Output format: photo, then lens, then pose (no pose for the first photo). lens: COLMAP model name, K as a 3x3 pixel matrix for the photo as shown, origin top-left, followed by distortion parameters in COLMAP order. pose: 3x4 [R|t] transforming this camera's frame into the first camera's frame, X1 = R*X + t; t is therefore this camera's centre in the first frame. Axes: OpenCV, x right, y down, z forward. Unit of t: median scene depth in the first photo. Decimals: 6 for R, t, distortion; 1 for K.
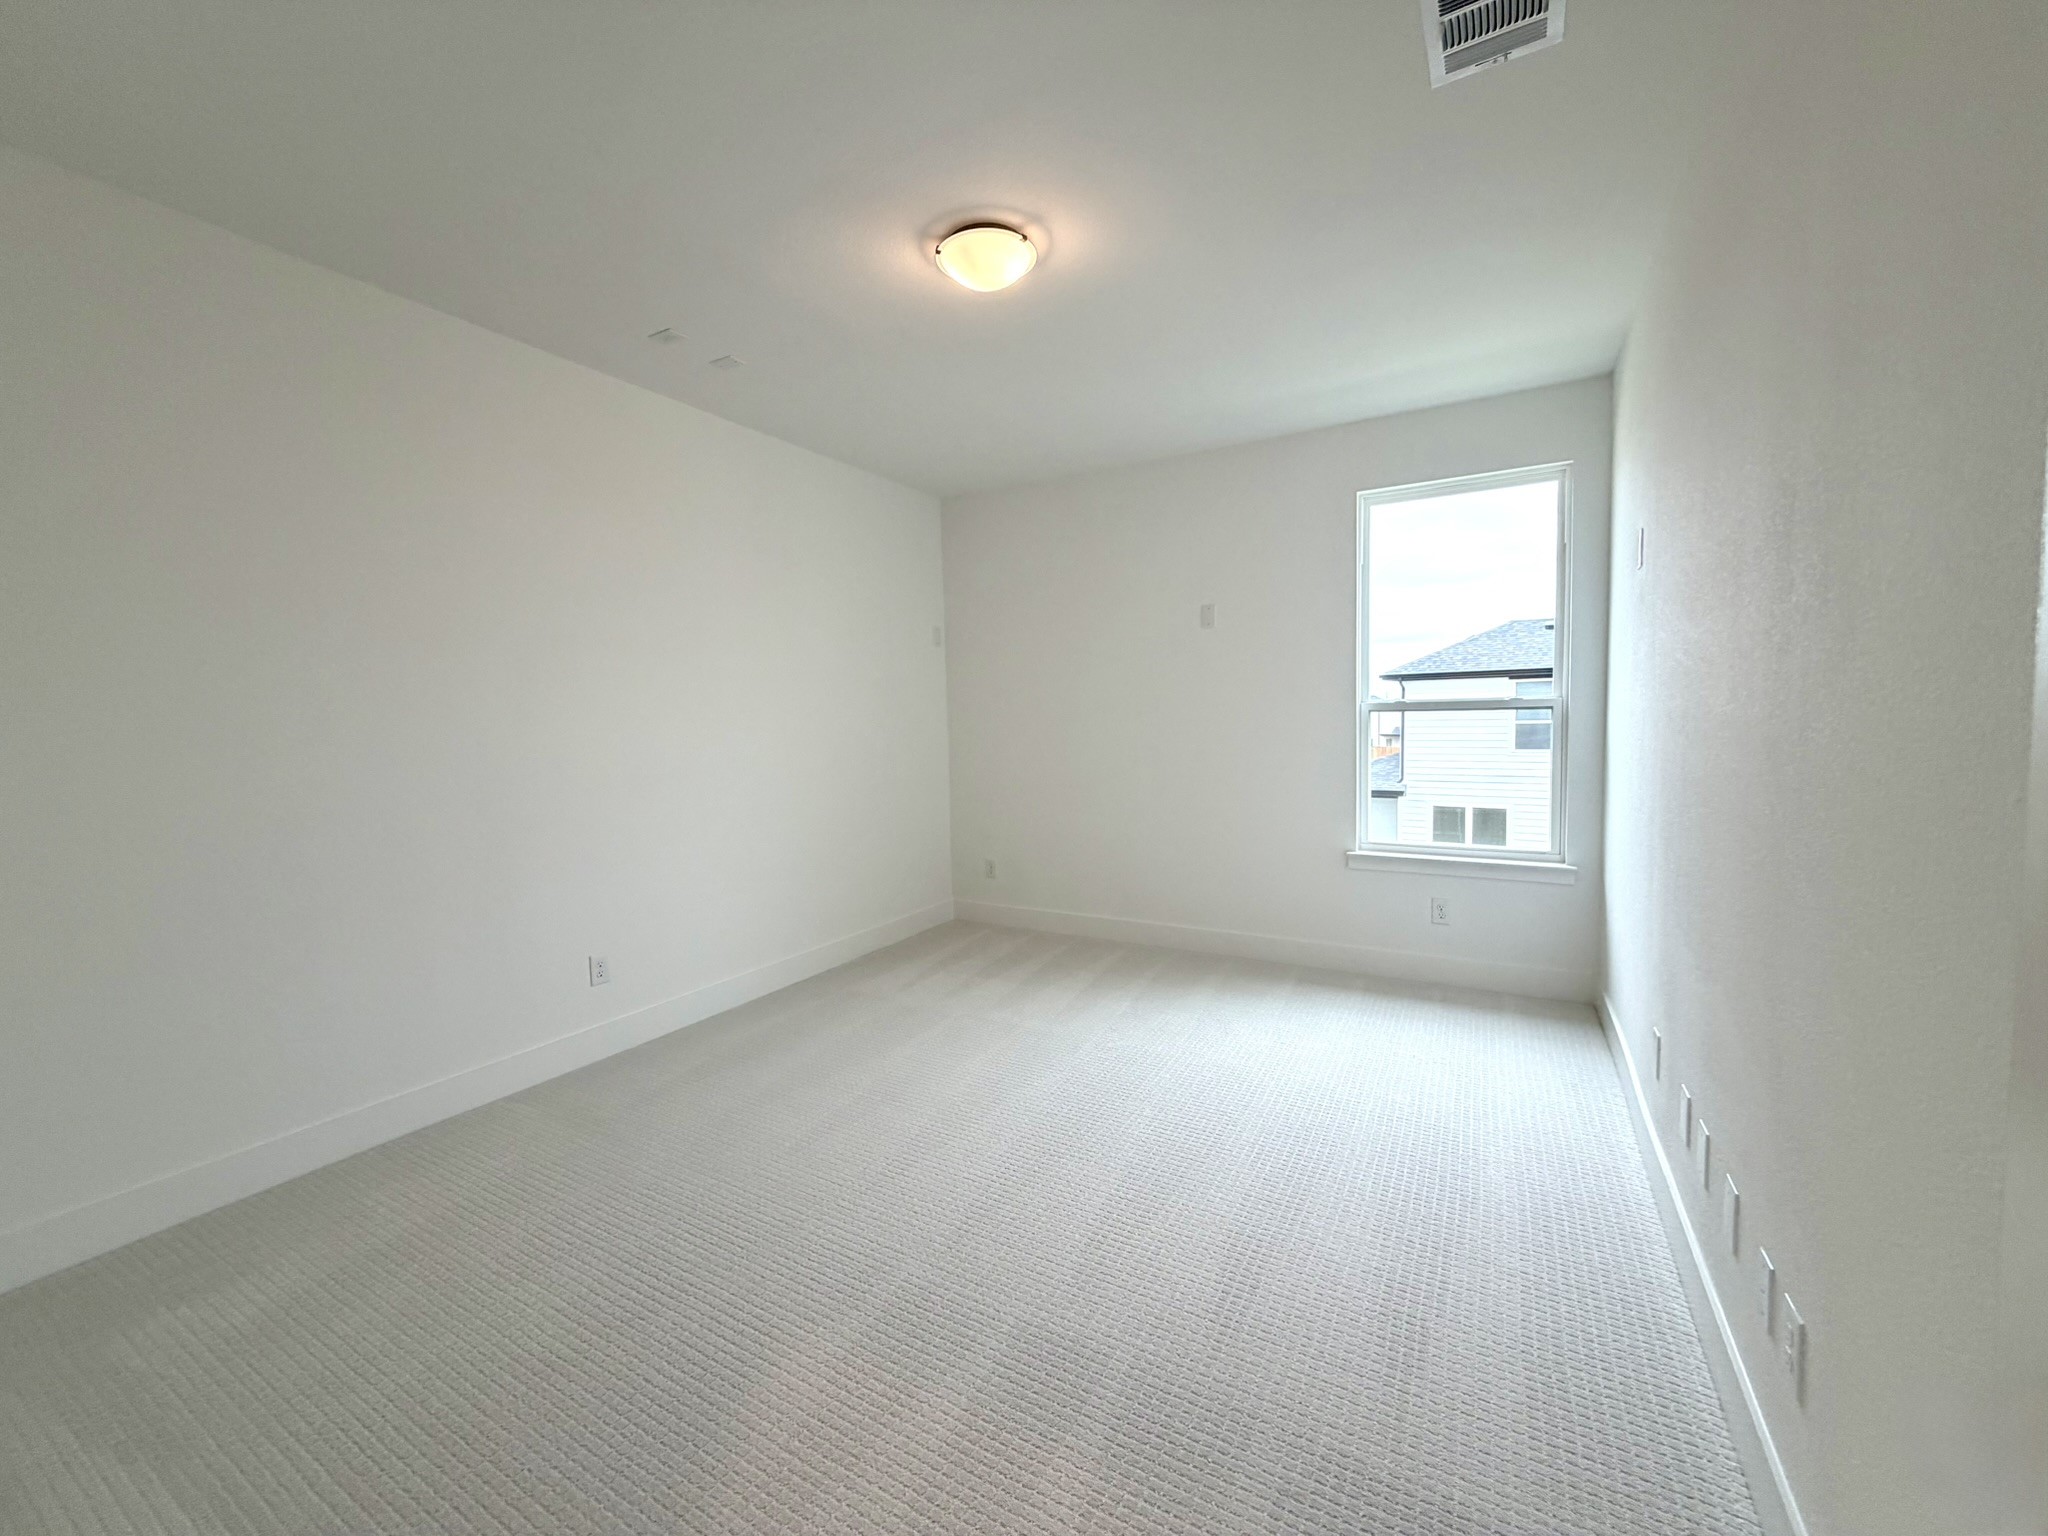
lens RADIAL K [[818.3, 0, 1018.2], [0, 818.3, 769.8], [0, 0, 1]] dist [-0.002246, -0.000022]
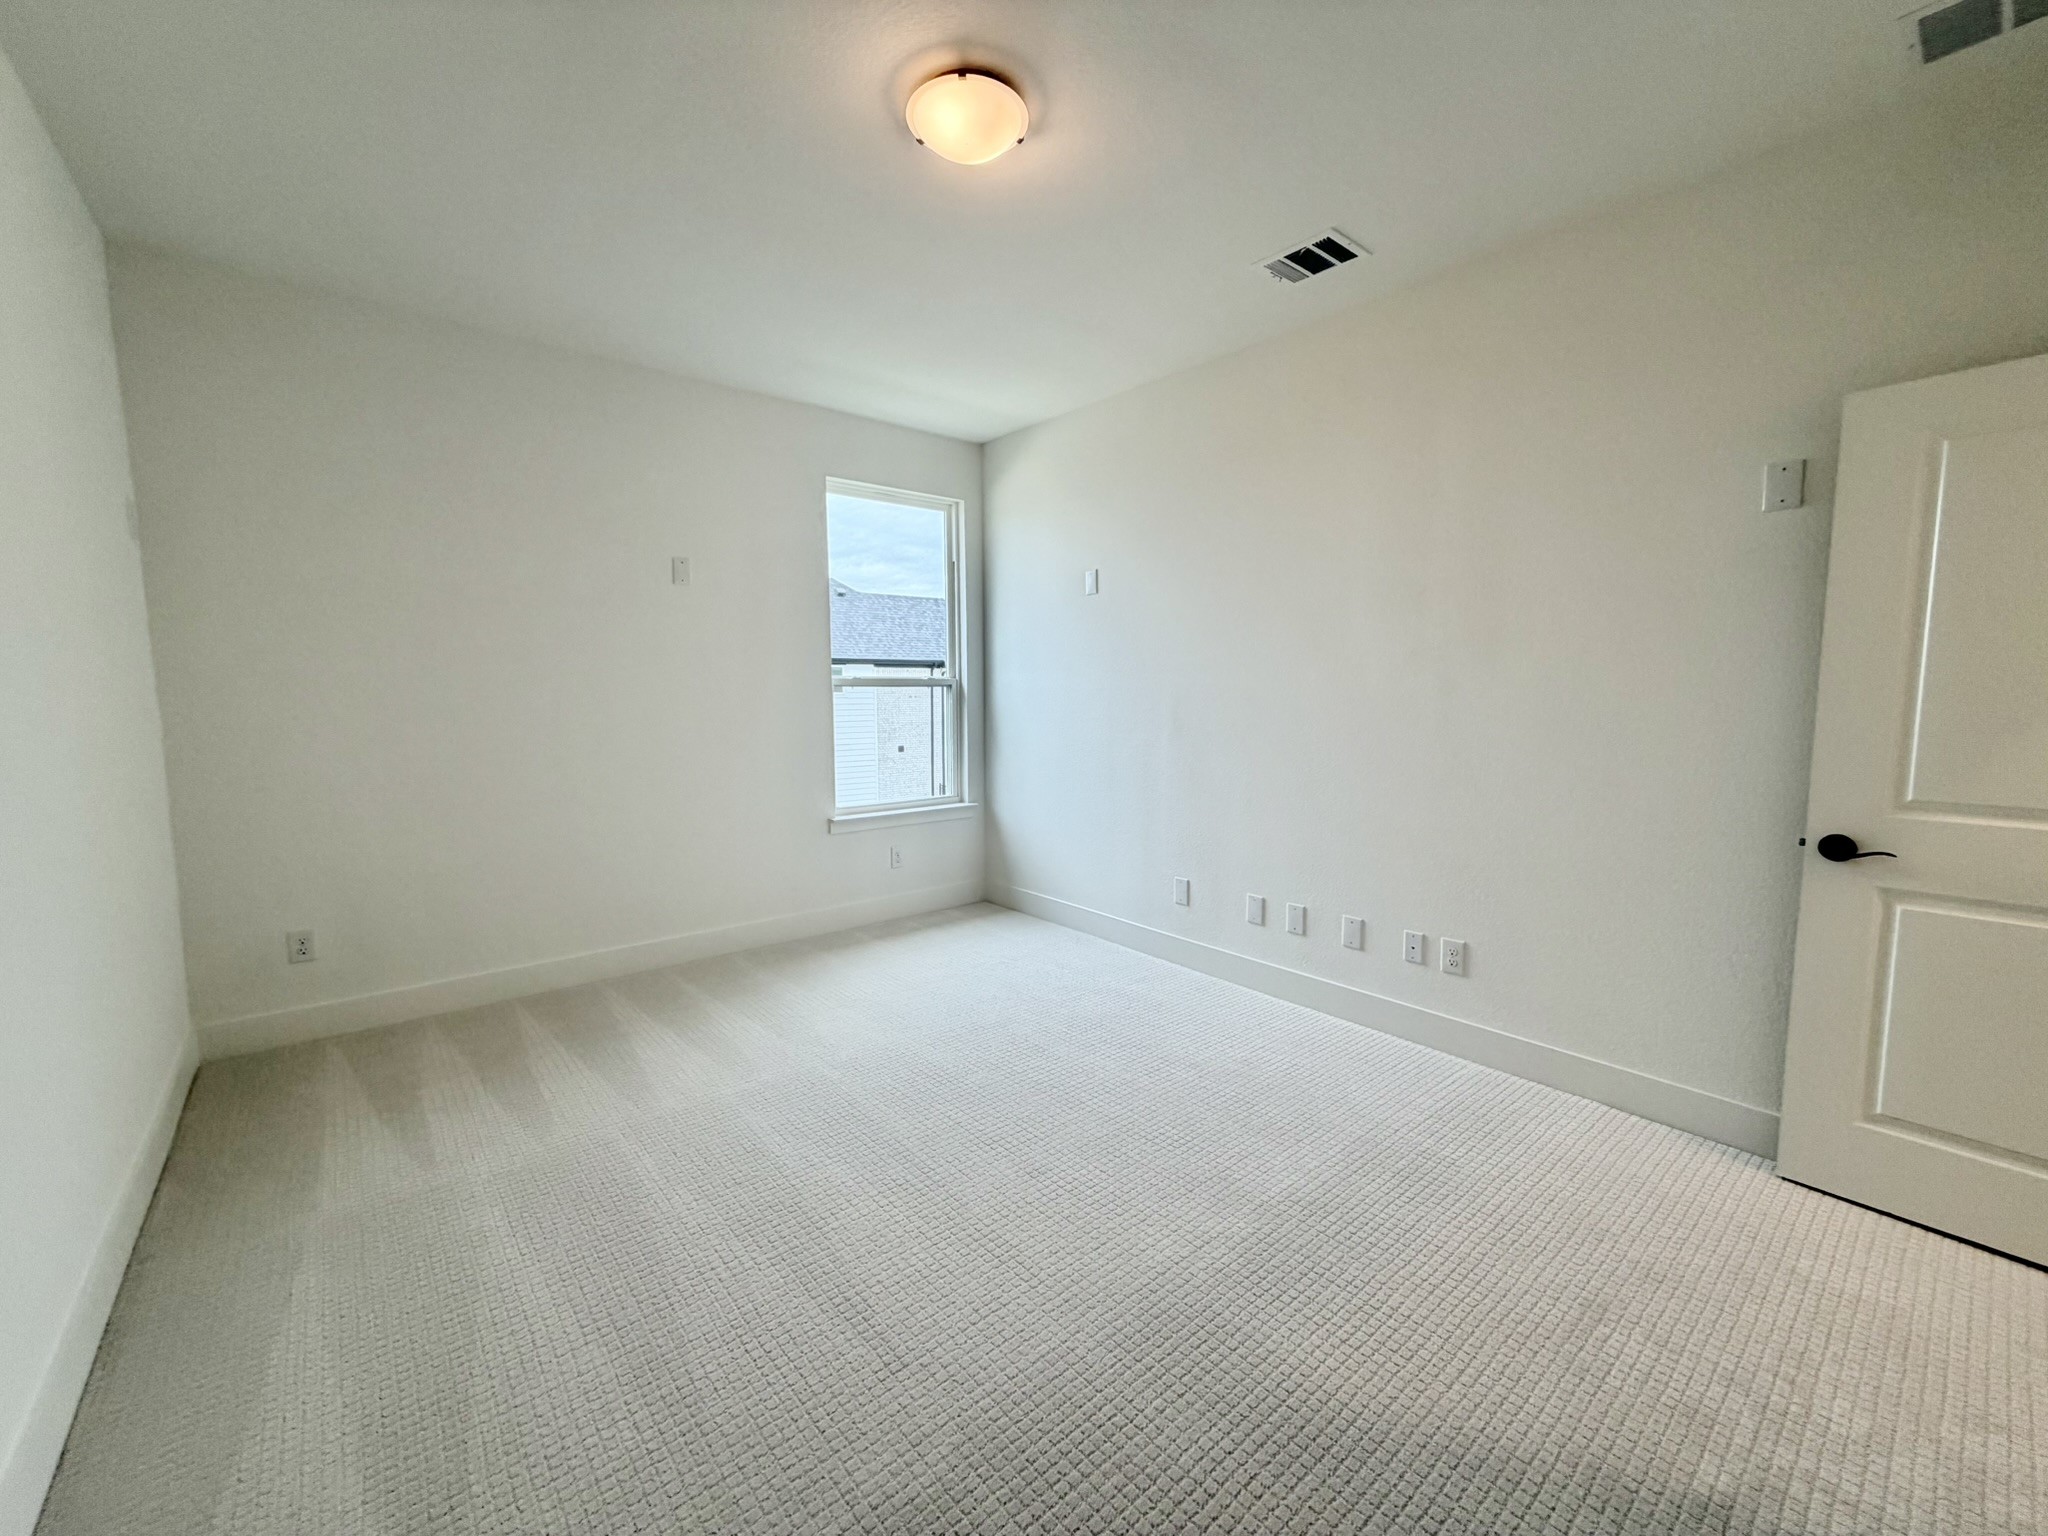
lens RADIAL K [[818.3, 0, 1018.2], [0, 818.3, 769.8], [0, 0, 1]] dist [-0.002246, -0.000022]
pose [[0.340054, -0.075147, 0.937399, -0.509740], [0.055640, 0.996664, 0.059713, -0.012945], [-0.938758, 0.031852, 0.343101, 0.416339]]
